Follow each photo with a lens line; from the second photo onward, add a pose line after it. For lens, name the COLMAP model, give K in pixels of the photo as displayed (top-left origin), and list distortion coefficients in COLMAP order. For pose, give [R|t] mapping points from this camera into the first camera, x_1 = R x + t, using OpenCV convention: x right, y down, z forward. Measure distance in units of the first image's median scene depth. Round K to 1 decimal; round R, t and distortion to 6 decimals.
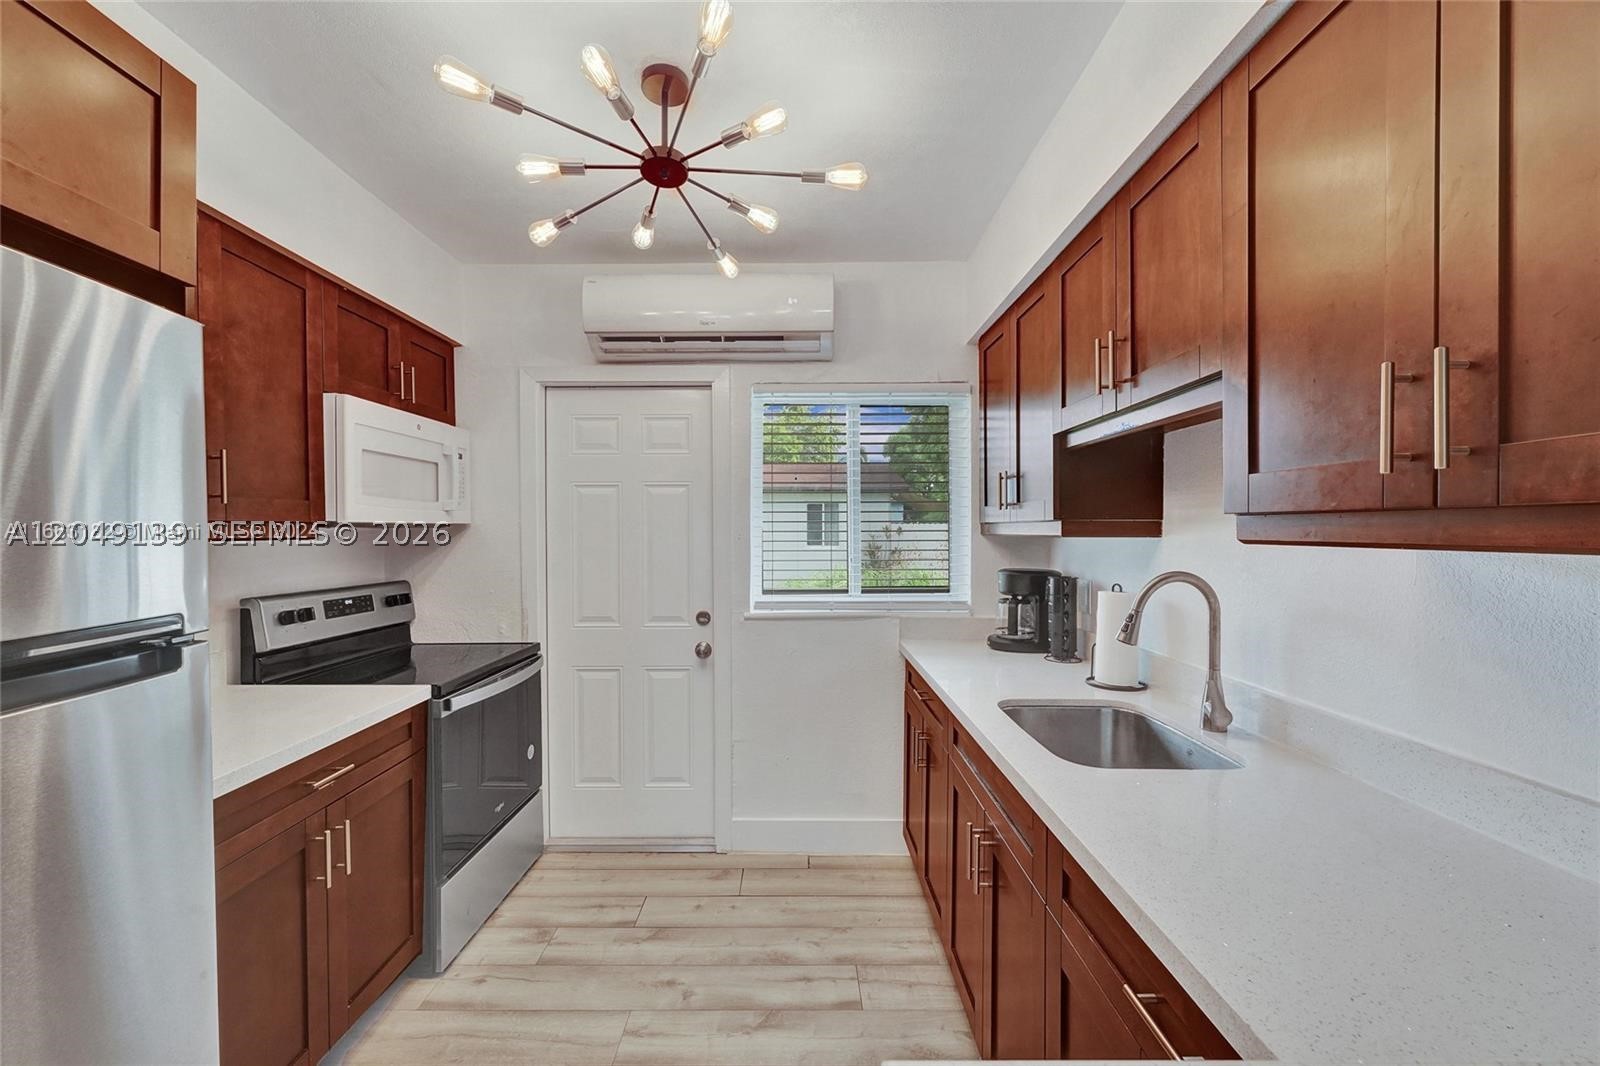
lens RADIAL K [[644.0, 0, 789.1], [0, 644.0, 544.2], [0, 0, 1]] dist [-0.000182, -0.000027]
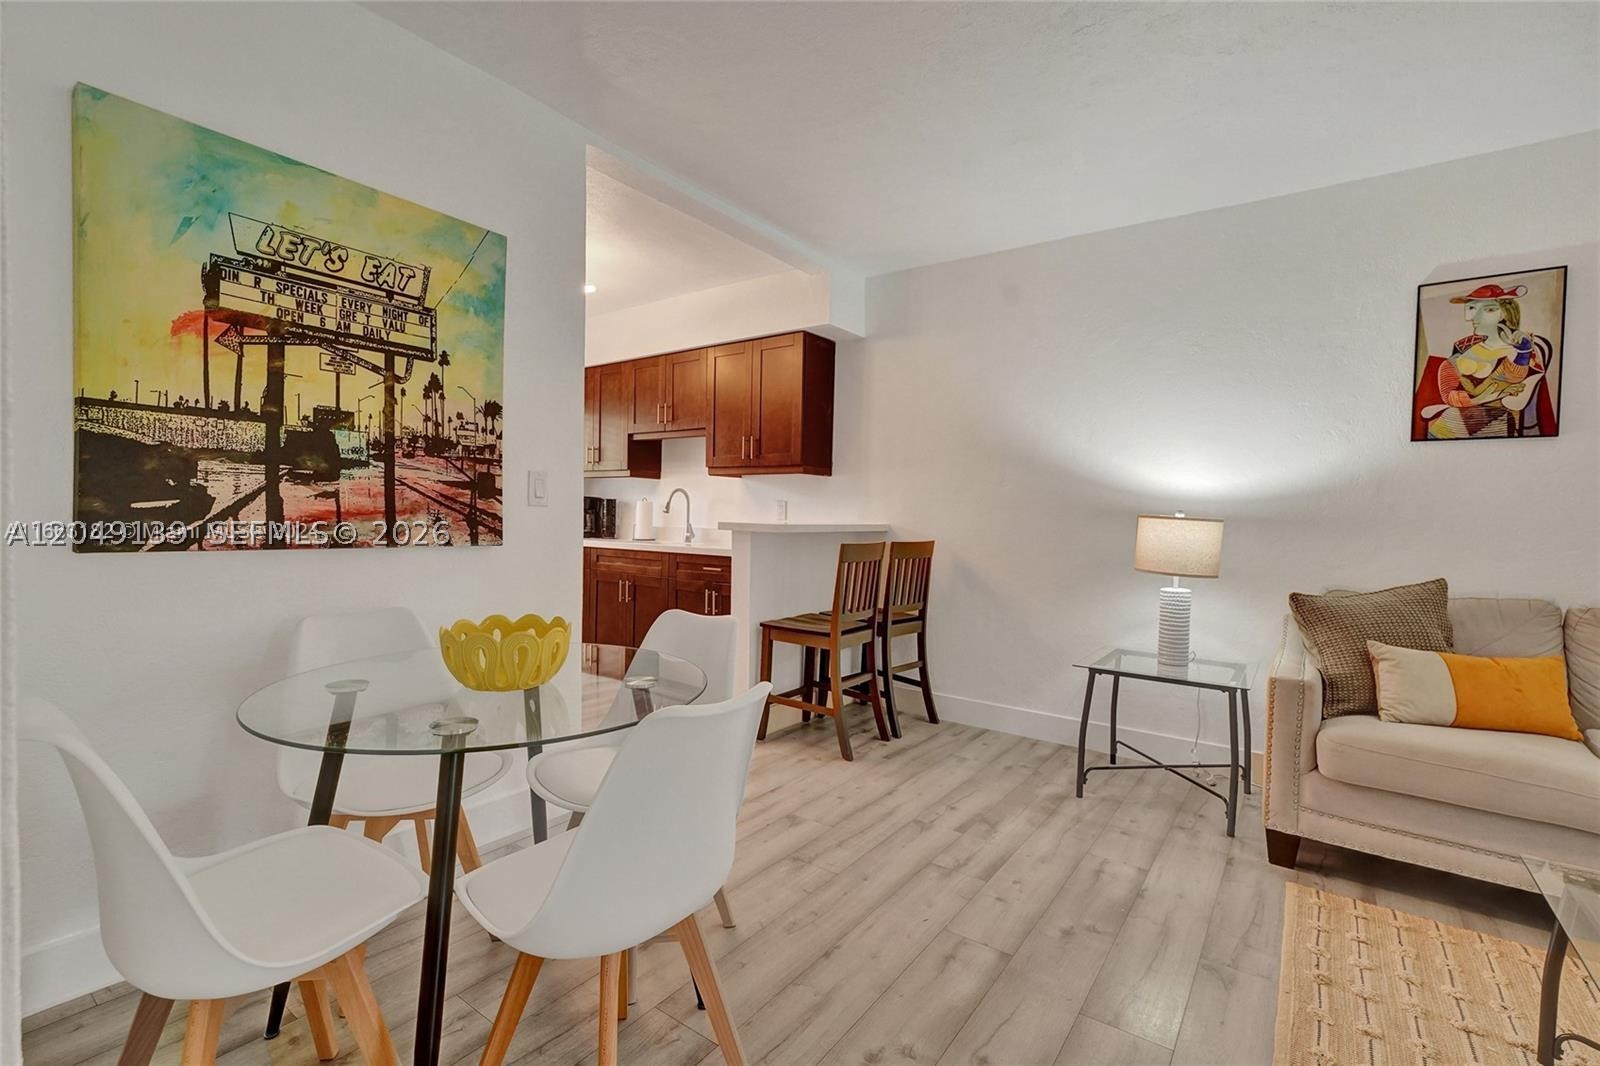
lens RADIAL K [[719.9, 0, 800.0], [0, 719.9, 533.0], [0, 0, 1]] dist [0.000940, 0.000083]
pose [[0.583655, 0.004146, 0.811991, -1.404564], [-0.011439, 0.999930, 0.003118, 0.184567], [-0.811921, -0.011108, 0.583661, -1.099797]]
